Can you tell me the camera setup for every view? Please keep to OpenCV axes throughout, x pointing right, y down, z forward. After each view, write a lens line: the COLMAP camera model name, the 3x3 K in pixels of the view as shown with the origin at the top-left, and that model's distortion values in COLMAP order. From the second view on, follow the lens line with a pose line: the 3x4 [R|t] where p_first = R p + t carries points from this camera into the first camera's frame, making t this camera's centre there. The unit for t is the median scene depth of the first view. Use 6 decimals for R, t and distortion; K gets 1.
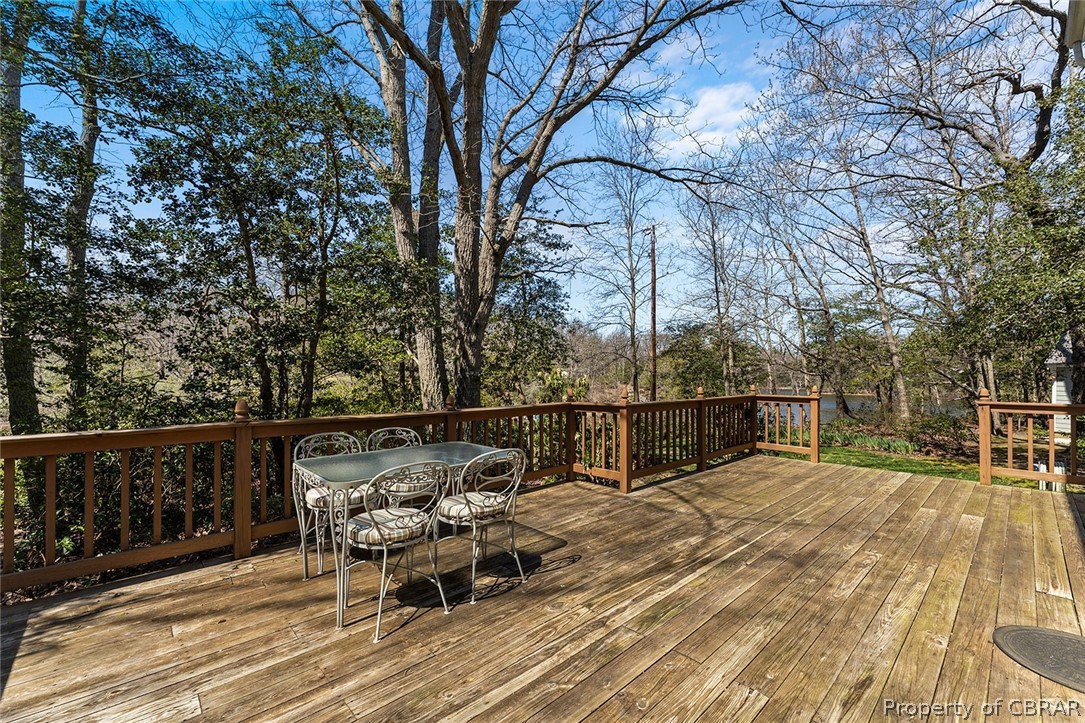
lens RADIAL K [[442.0, 0, 542.5], [0, 442.0, 361.5], [0, 0, 1]] dist [0.000965, -0.000035]
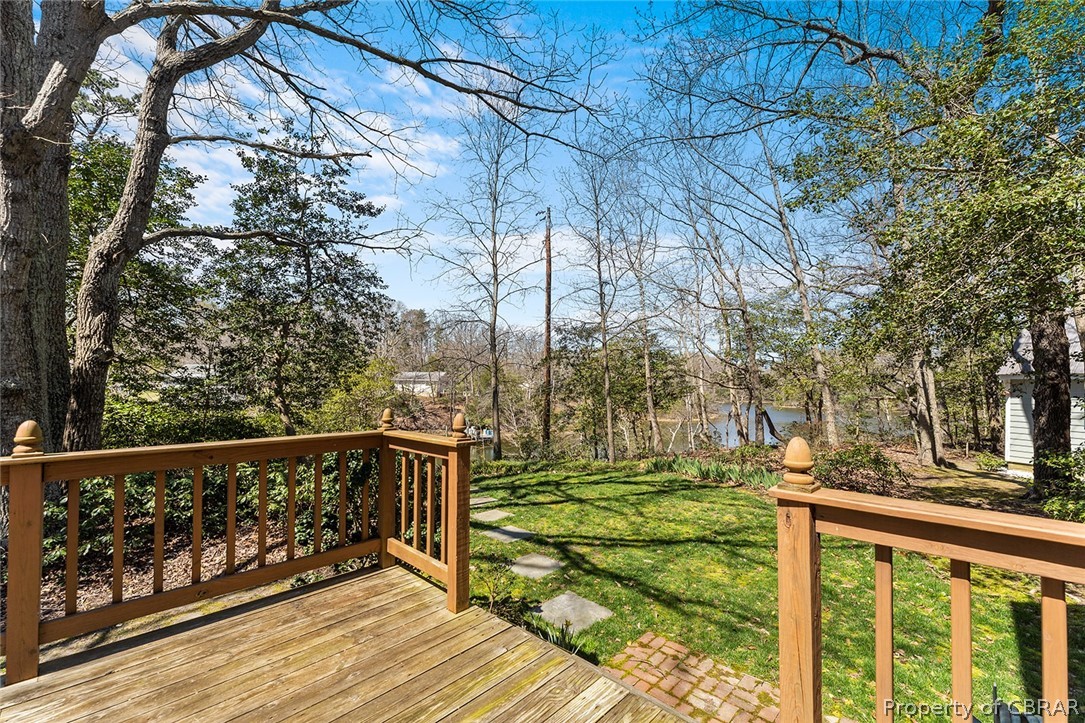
lens RADIAL K [[442.5, 0, 540.6], [0, 442.5, 368.8], [0, 0, 1]] dist [0.000878, 0.000056]
pose [[0.998620, 0.006032, 0.052171, 0.293192], [-0.005374, 0.999904, -0.012741, 0.008767], [-0.052243, 0.012443, 0.998557, 0.263331]]
